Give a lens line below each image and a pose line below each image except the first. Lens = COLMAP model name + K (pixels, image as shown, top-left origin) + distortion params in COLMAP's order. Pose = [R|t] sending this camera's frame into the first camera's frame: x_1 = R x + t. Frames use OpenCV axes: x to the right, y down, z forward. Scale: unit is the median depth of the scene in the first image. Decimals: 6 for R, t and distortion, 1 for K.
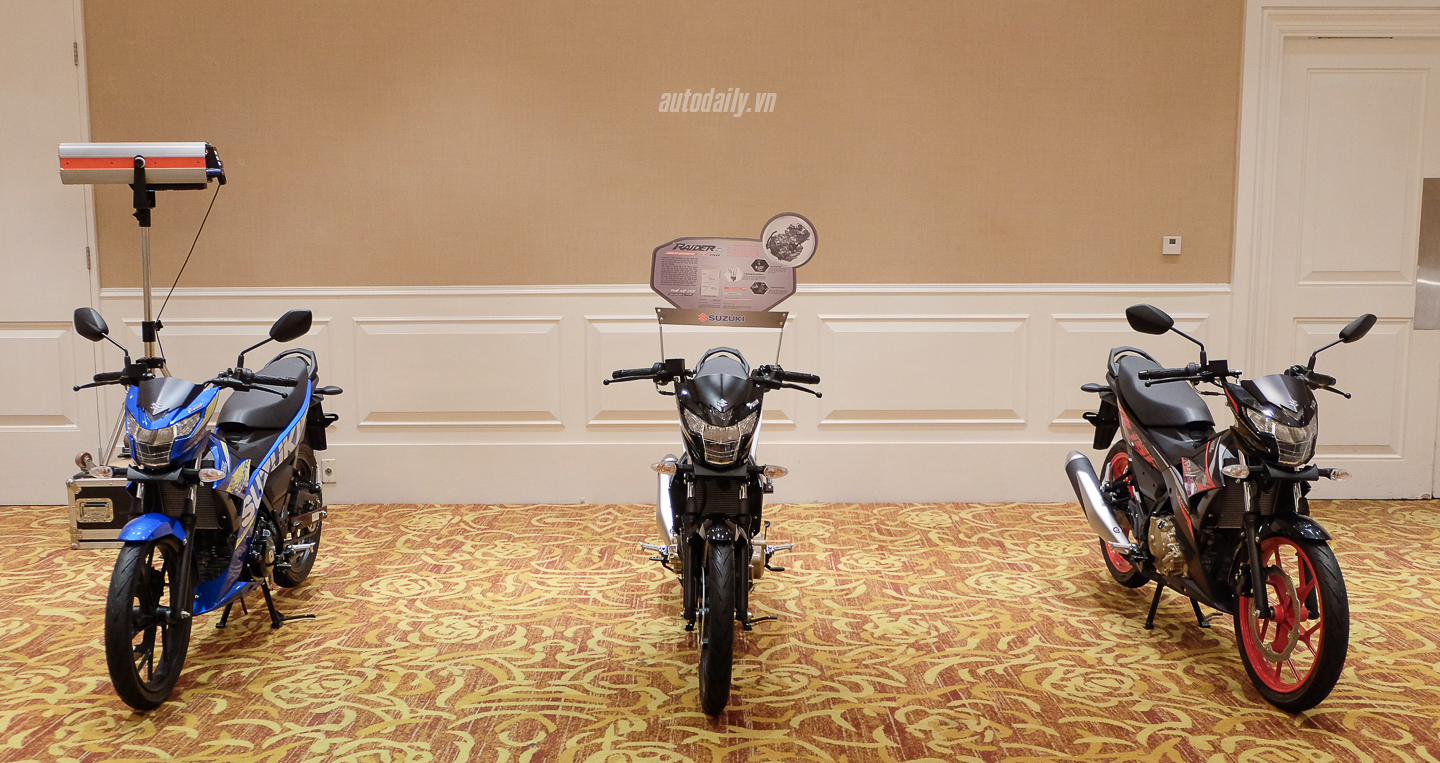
lens RADIAL K [[1428.8, 0, 720.0], [0, 1428.8, 381.5], [0, 0, 1]] dist [-0.006768, 0.007823]
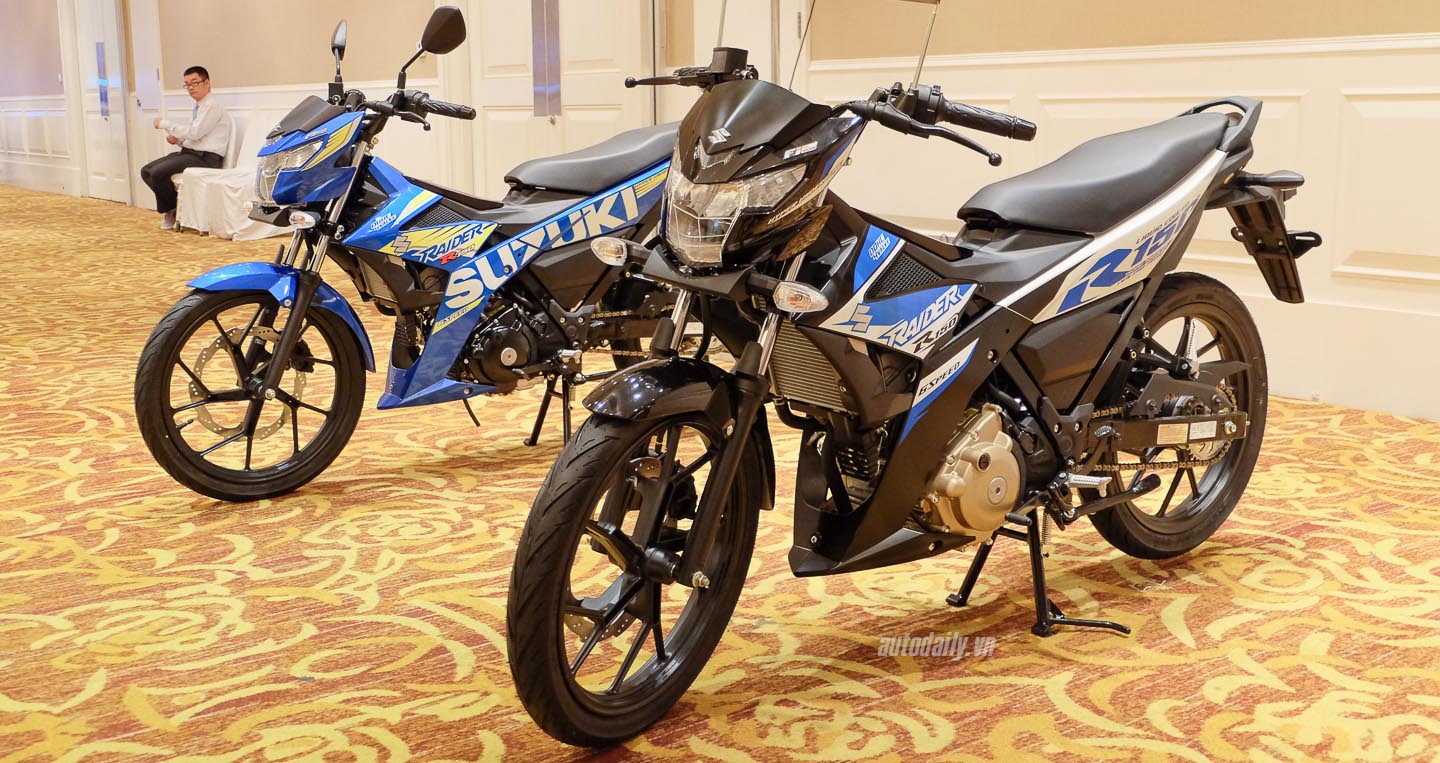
lens RADIAL K [[1480.2, 0, 722.4], [0, 1480.2, 334.6], [0, 0, 1]] dist [-0.004272, -0.002242]
pose [[0.605263, 0.120784, -0.786809, 0.416464], [-0.082955, 0.992610, 0.088563, 0.038133], [0.791691, 0.011666, 0.610810, 0.705656]]
